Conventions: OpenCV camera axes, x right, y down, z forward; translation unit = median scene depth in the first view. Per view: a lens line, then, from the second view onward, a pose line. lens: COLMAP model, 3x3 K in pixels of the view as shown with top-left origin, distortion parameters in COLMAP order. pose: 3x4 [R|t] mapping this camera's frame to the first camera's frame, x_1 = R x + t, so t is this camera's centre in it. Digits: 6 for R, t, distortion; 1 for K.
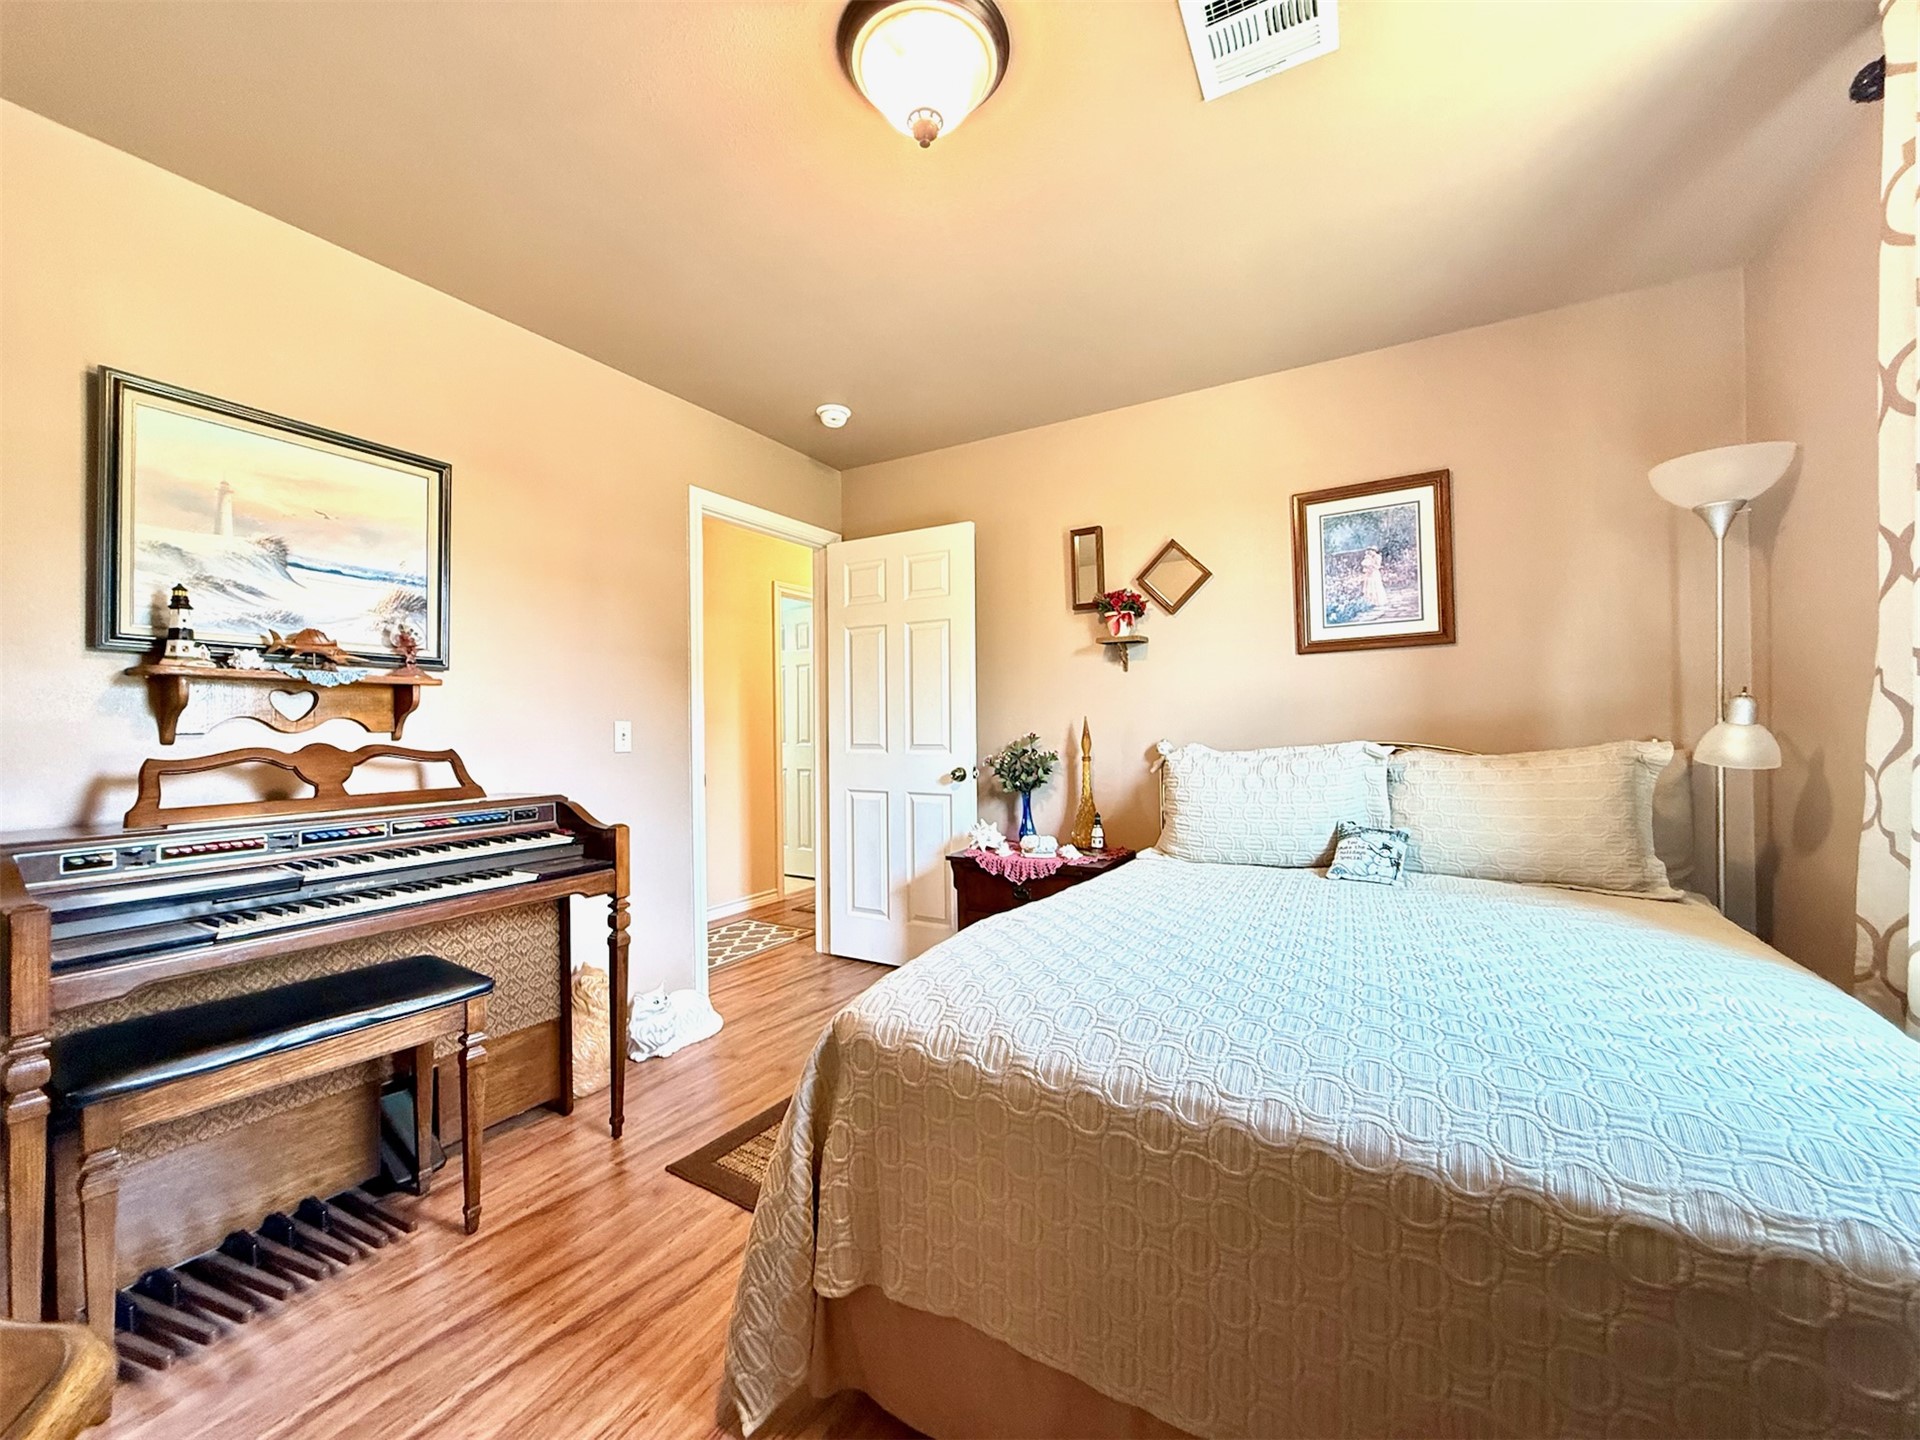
lens RADIAL K [[764.3, 0, 955.9], [0, 764.3, 721.2], [0, 0, 1]] dist [-0.000555, 0.000588]
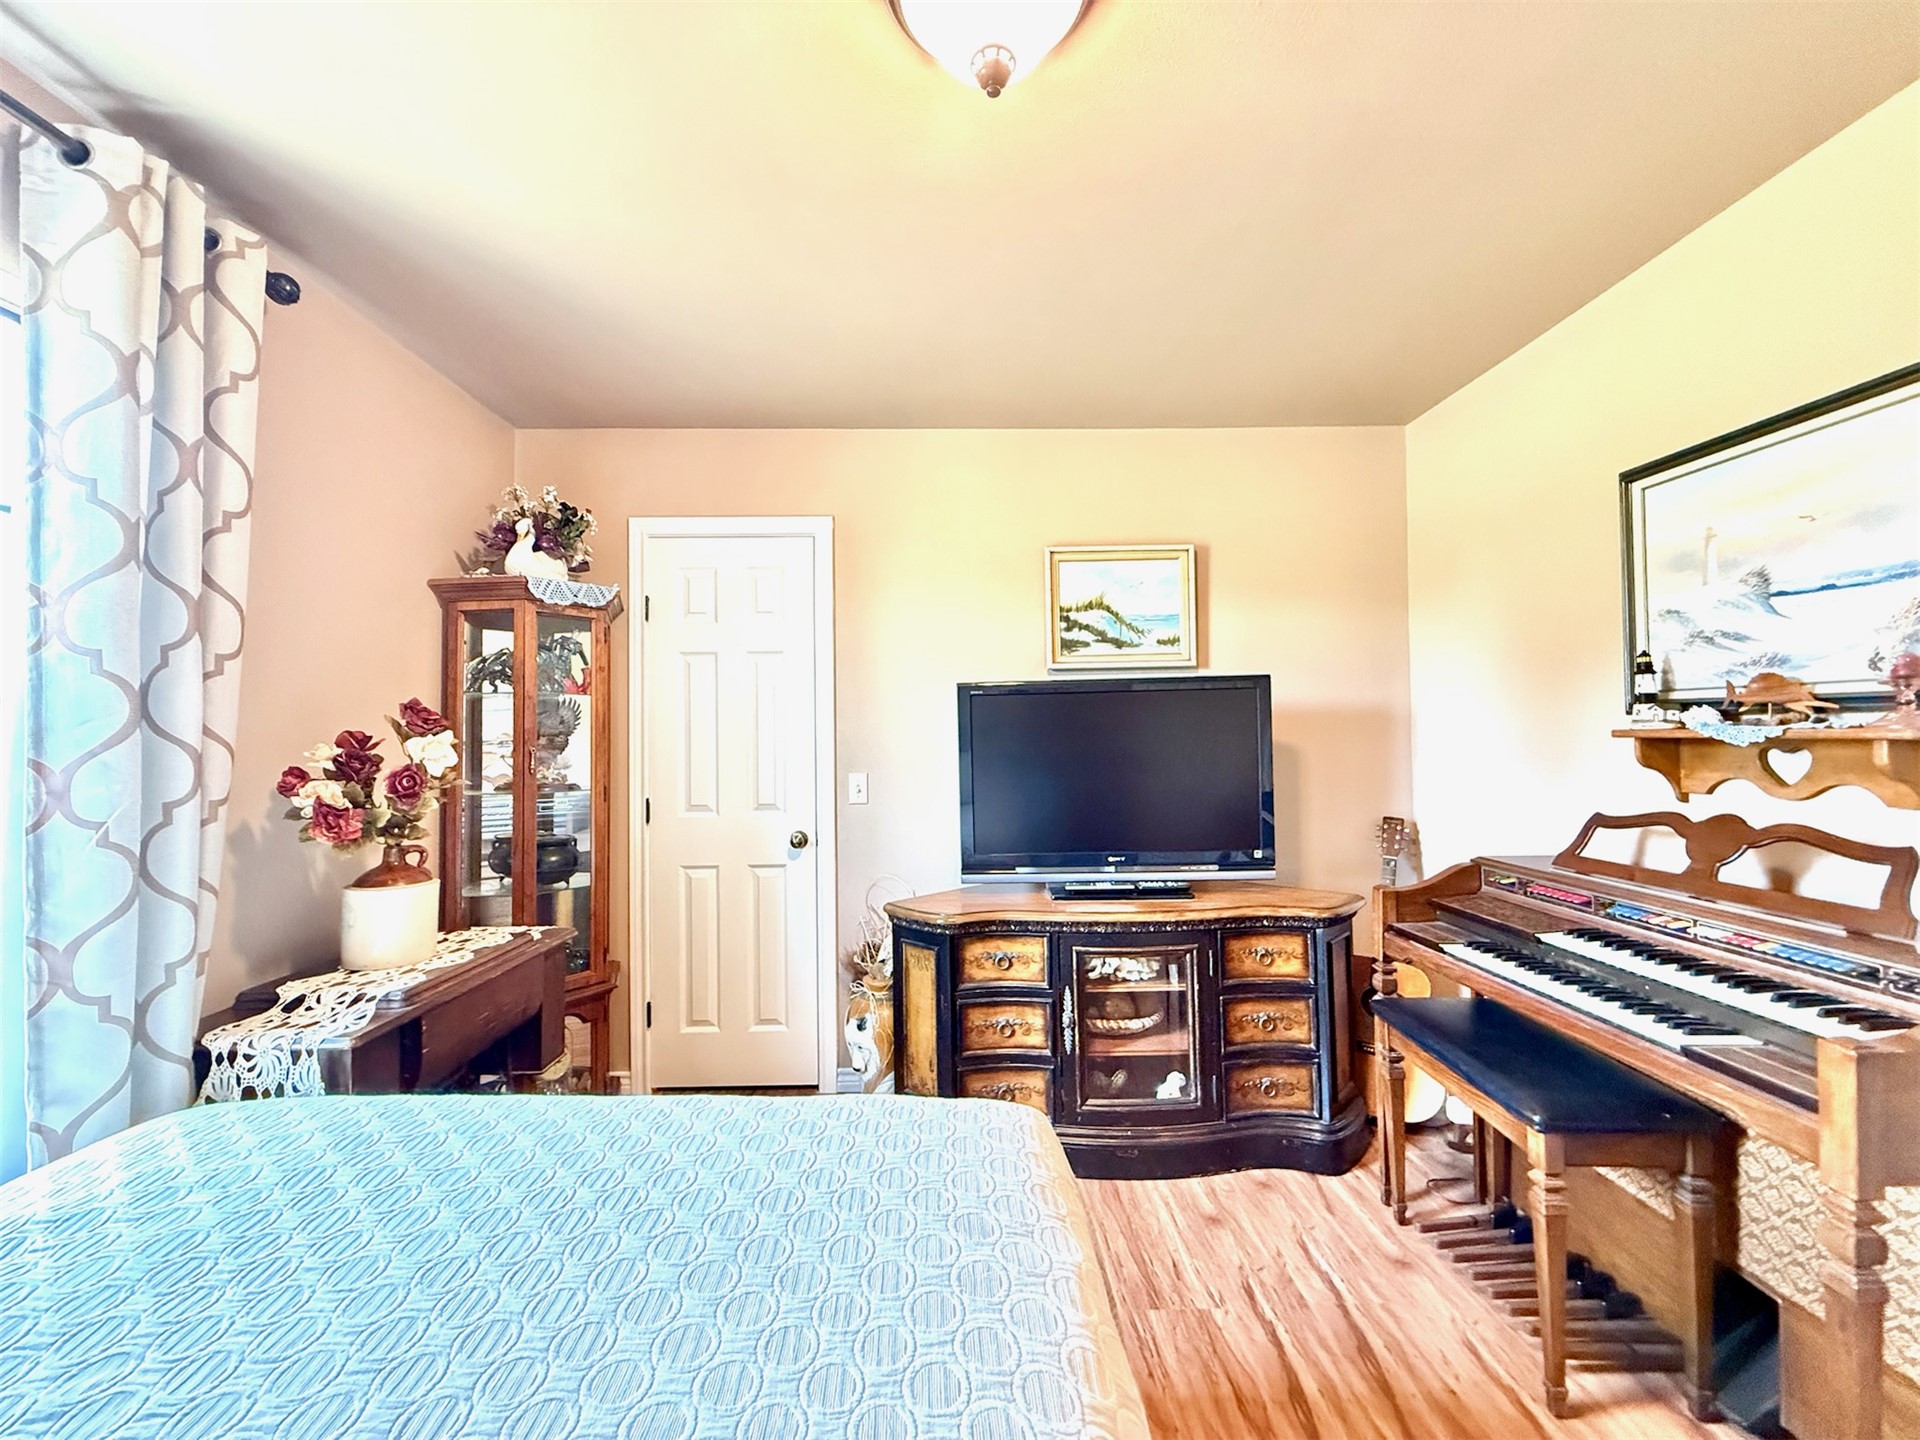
lens RADIAL K [[764.3, 0, 955.9], [0, 764.3, 721.2], [0, 0, 1]] dist [-0.000555, 0.000588]
pose [[-0.857892, 0.011830, -0.513694, 0.264177], [0.025247, 0.999498, -0.019145, -0.064763], [0.513210, -0.029394, -0.857760, 1.071701]]
